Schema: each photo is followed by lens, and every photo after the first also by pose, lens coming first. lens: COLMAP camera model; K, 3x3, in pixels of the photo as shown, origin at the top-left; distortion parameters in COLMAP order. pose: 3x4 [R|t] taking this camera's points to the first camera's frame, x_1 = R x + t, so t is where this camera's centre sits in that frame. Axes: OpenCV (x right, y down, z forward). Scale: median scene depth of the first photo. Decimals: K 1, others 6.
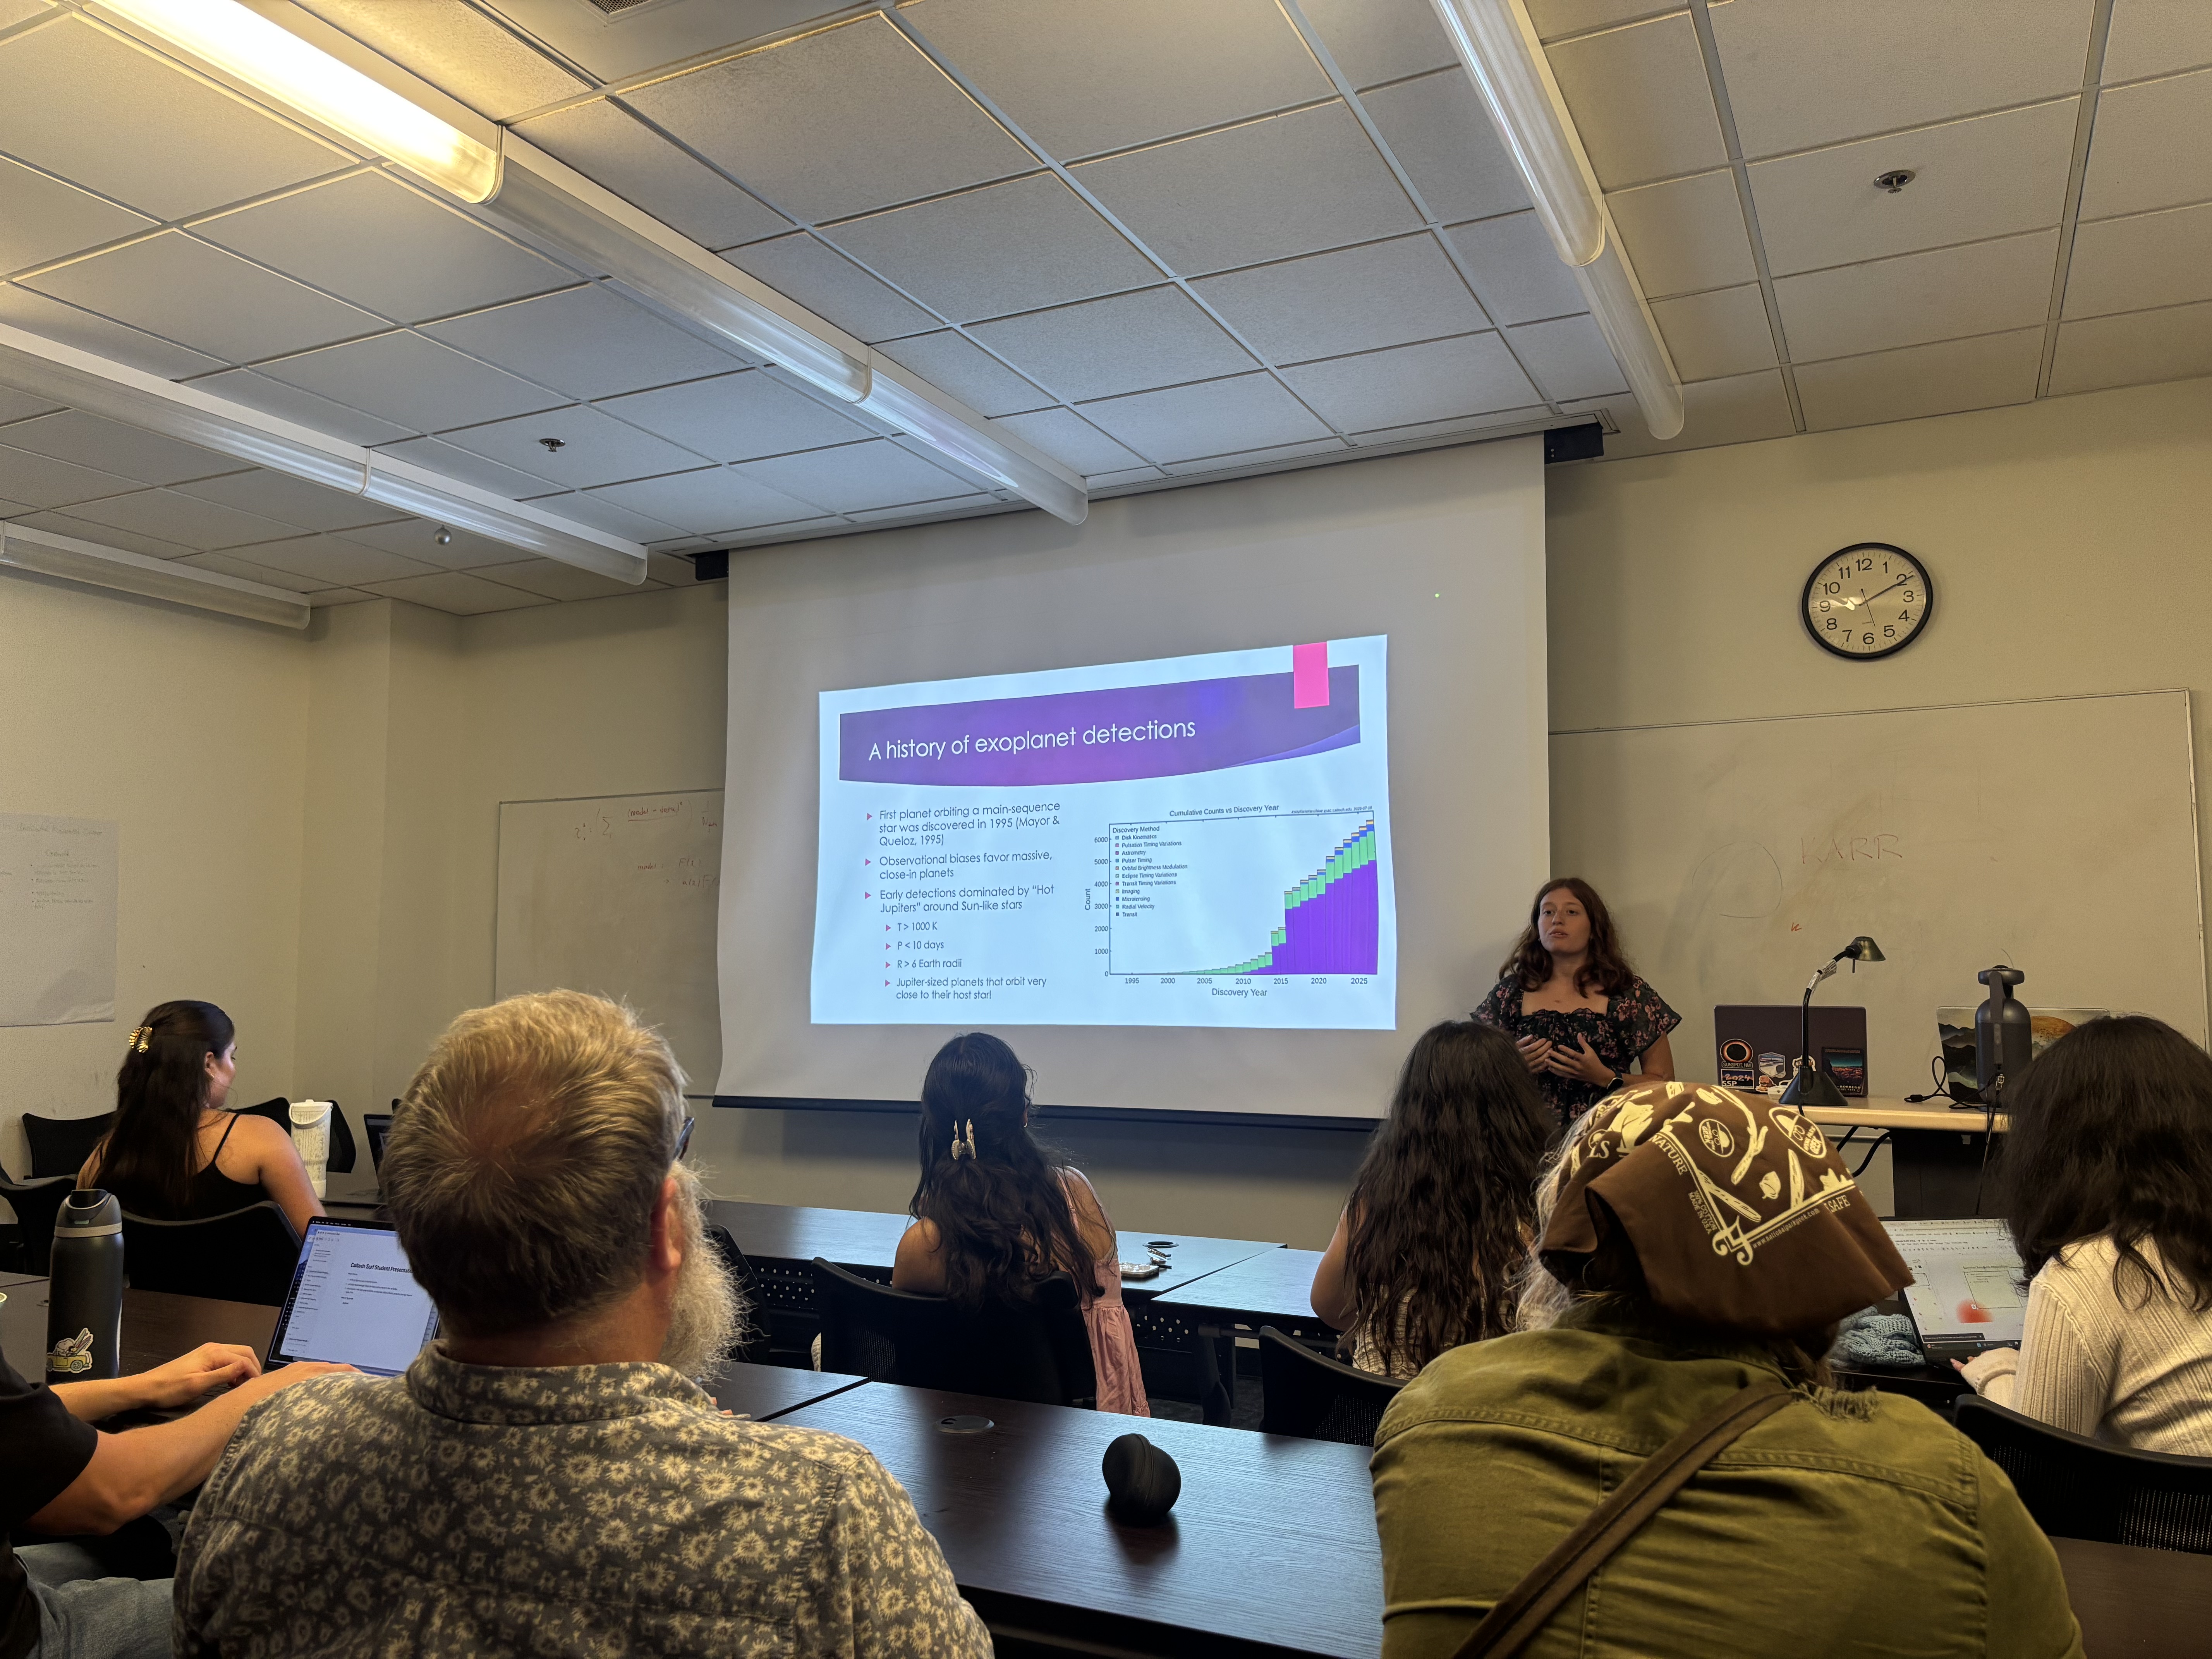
lens RADIAL K [[1637.8, 0, 1095.3], [0, 1637.8, 827.1], [0, 0, 1]] dist [0.035532, -0.018504]
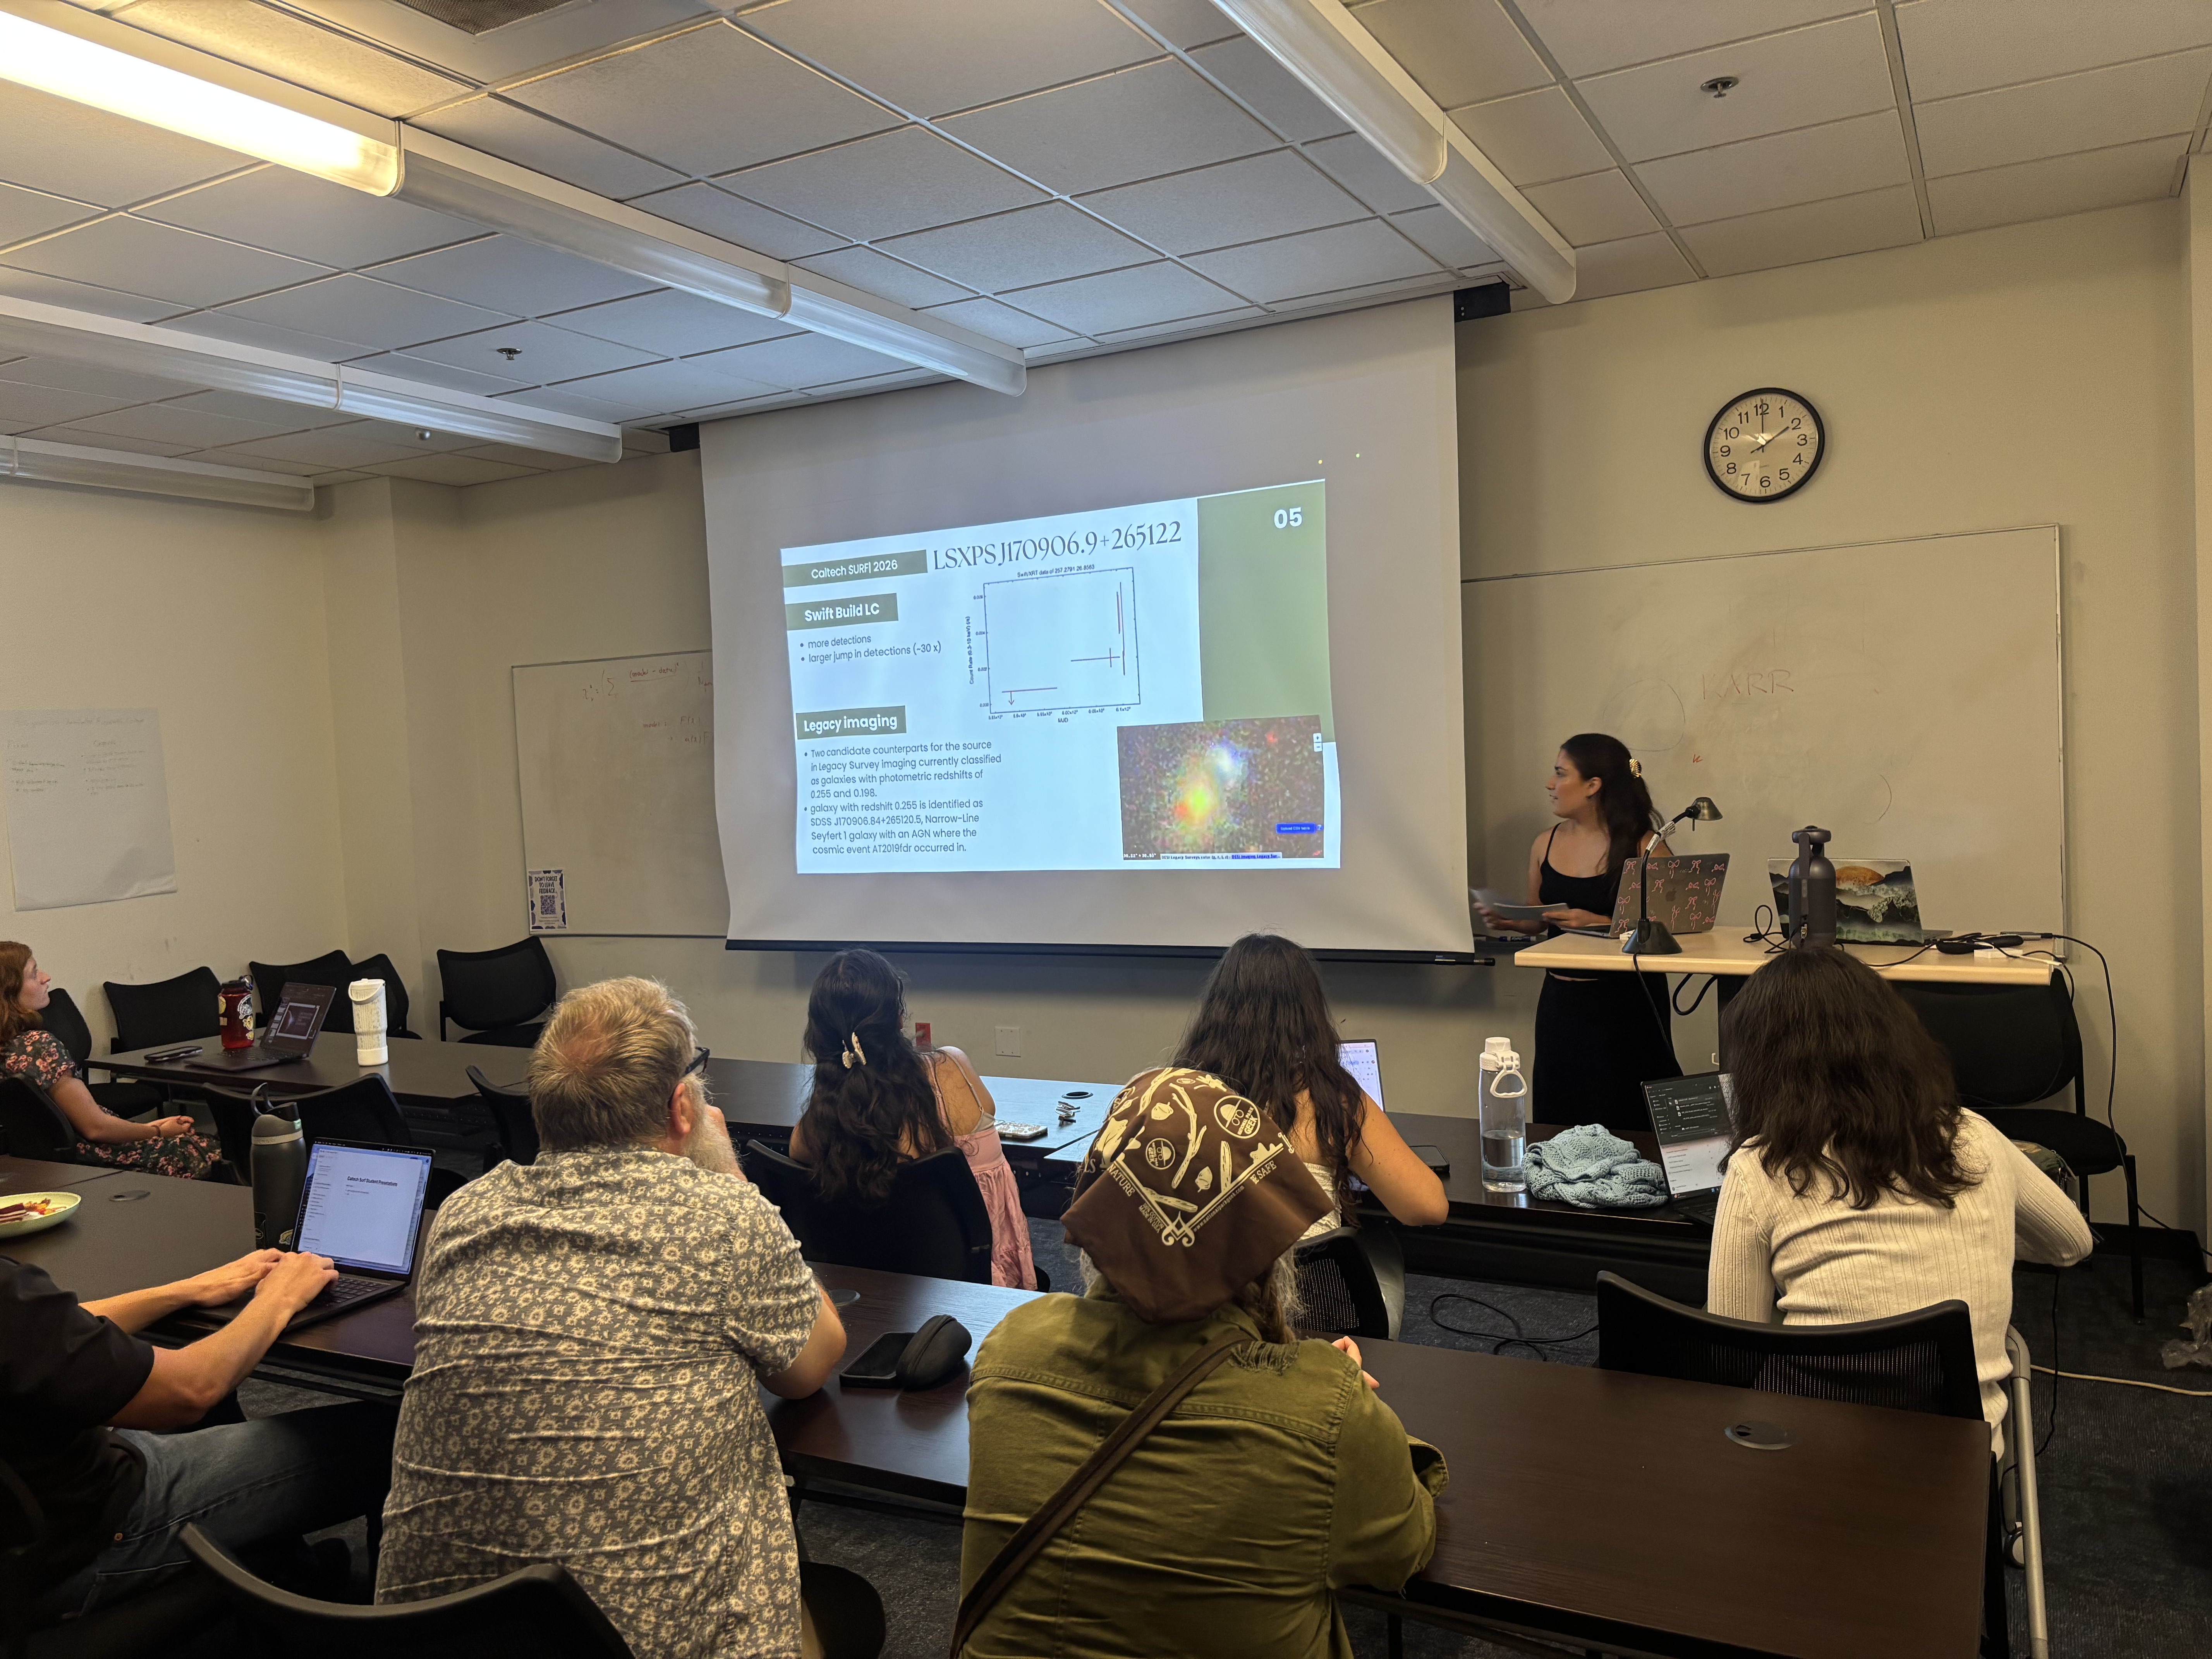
lens RADIAL K [[1637.8, 0, 1107.0], [0, 1637.8, 808.5], [0, 0, 1]] dist [0.035532, -0.018504]
pose [[0.998355, -0.044947, -0.035604, 0.084040], [0.049369, 0.989608, 0.135048, -0.074314], [0.029164, -0.136583, 0.990199, -0.079437]]
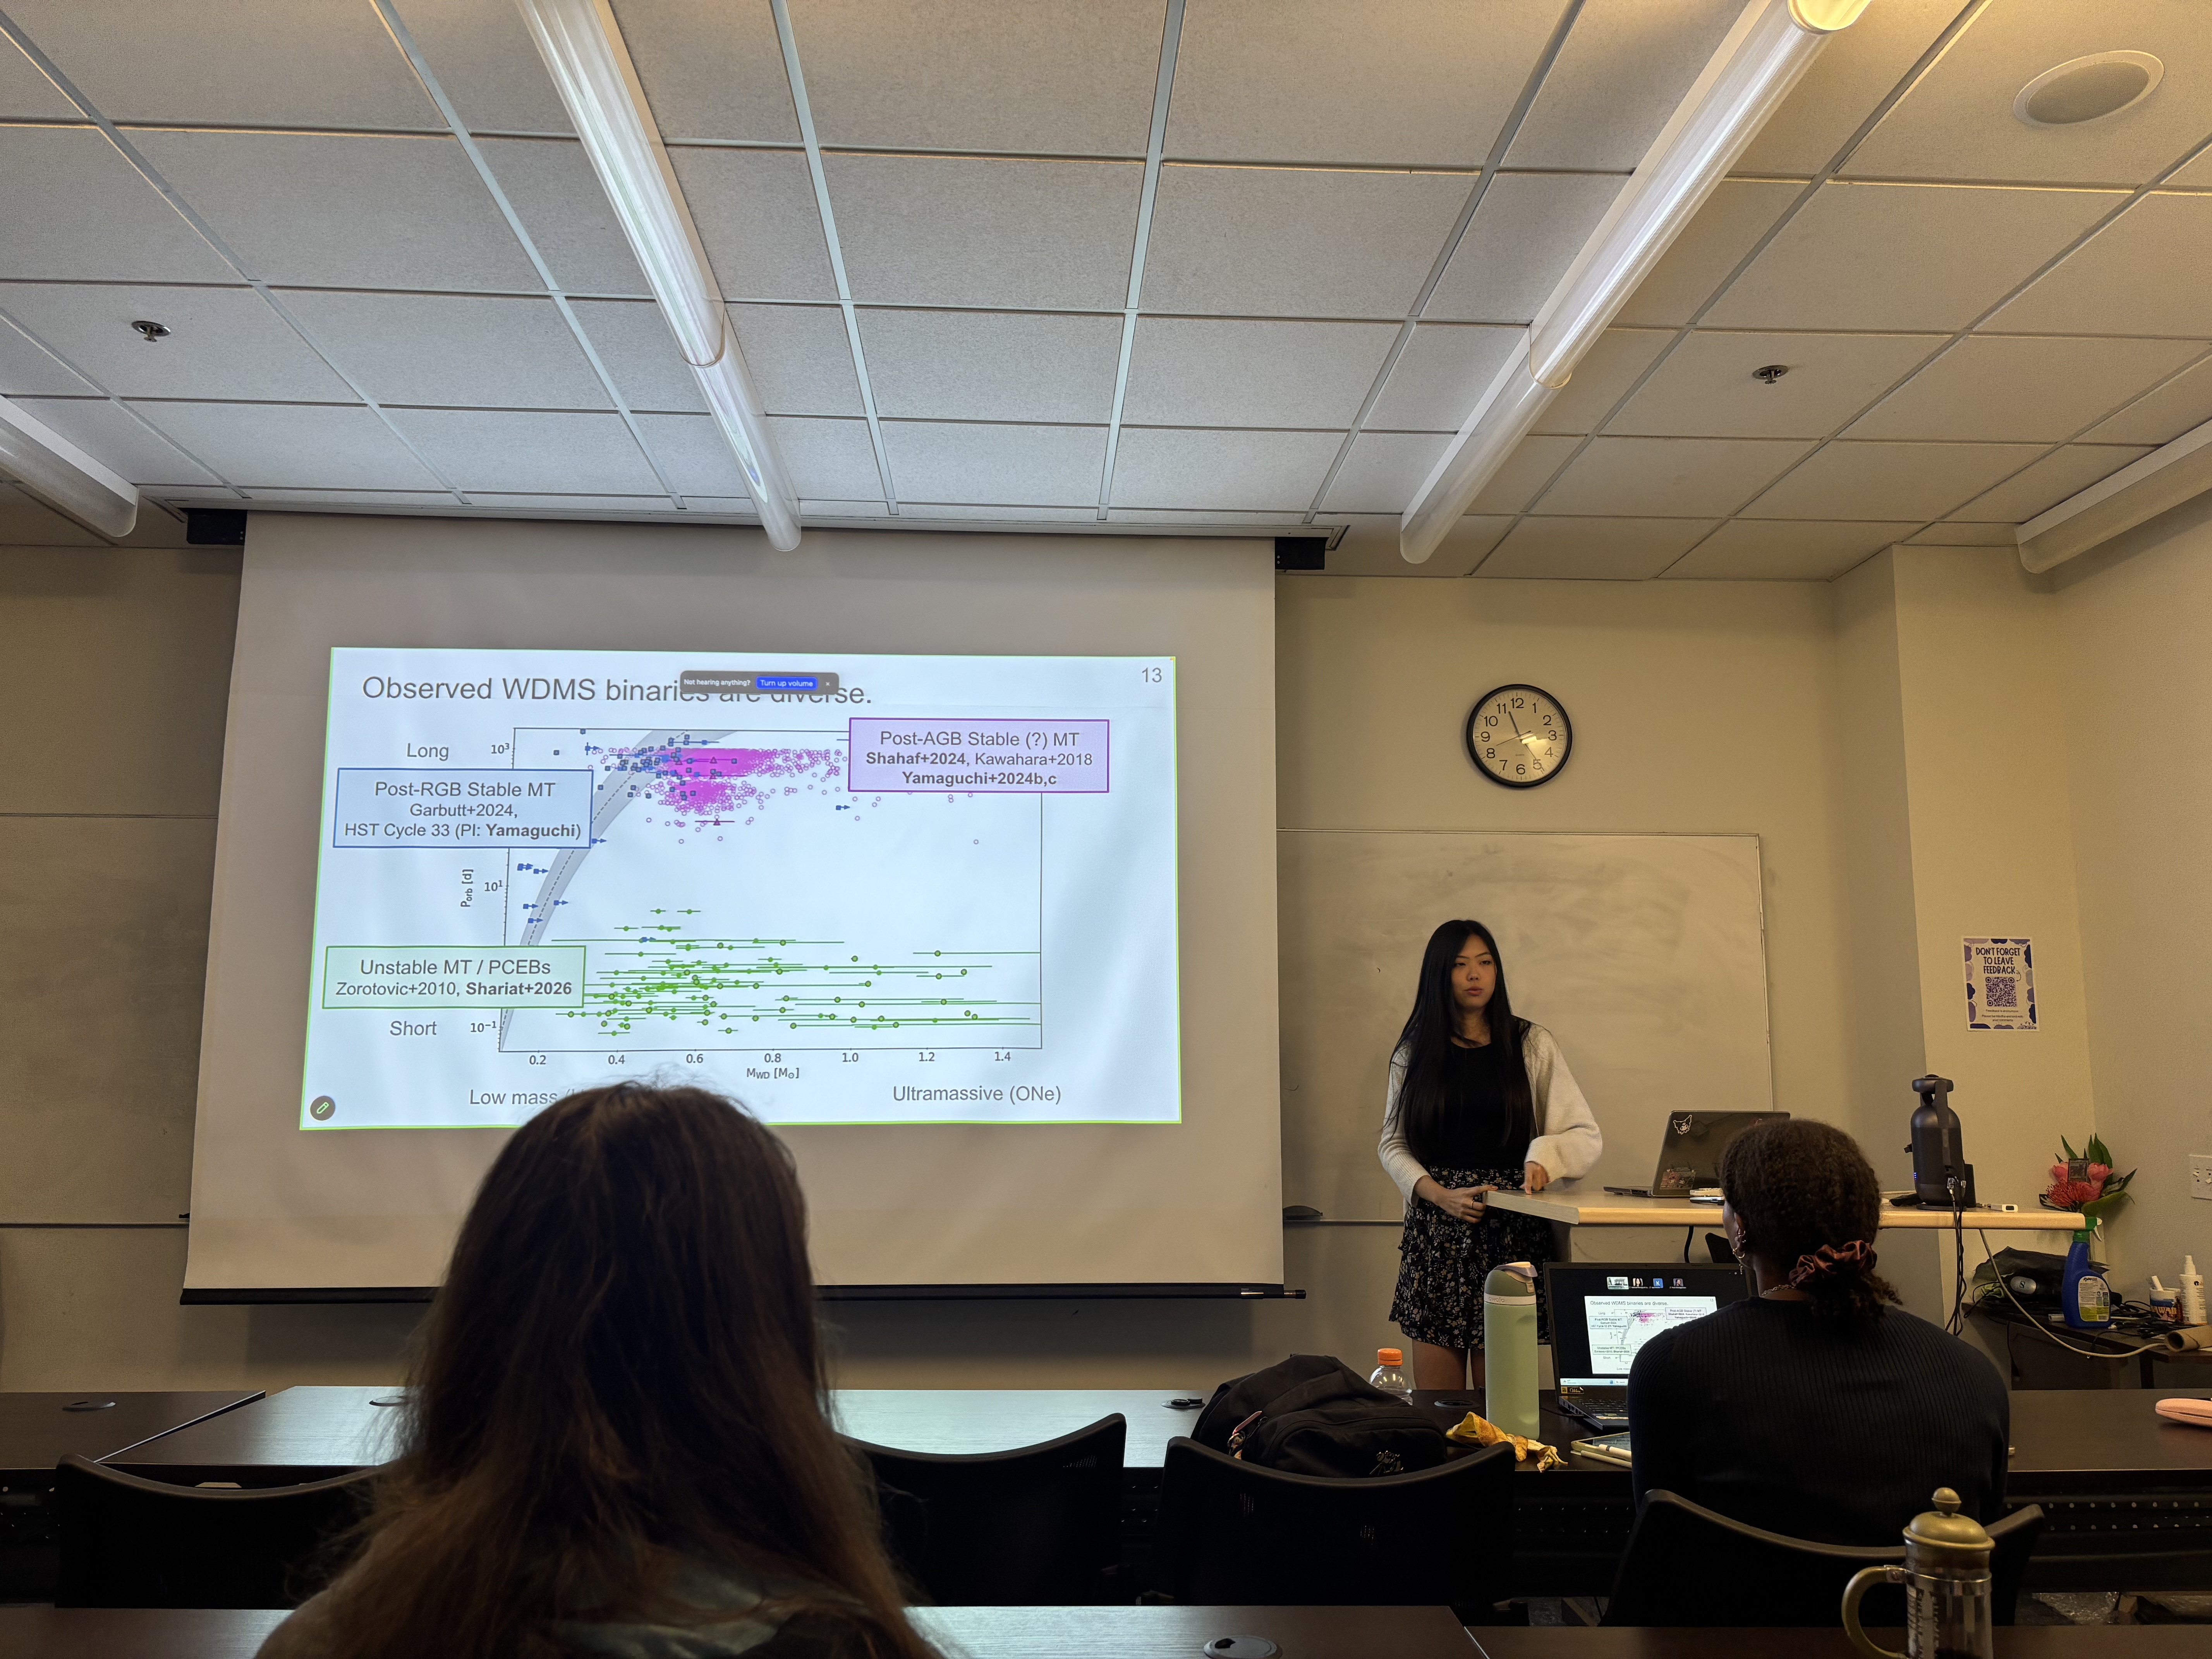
lens RADIAL K [[1637.8, 0, 1090.6], [0, 1637.8, 844.1], [0, 0, 1]] dist [0.035532, -0.018504]
pose [[0.872623, 0.070181, 0.483327, -0.329034], [-0.051557, 0.997329, -0.051733, 0.008223], [-0.485666, 0.020224, 0.873910, 0.185759]]
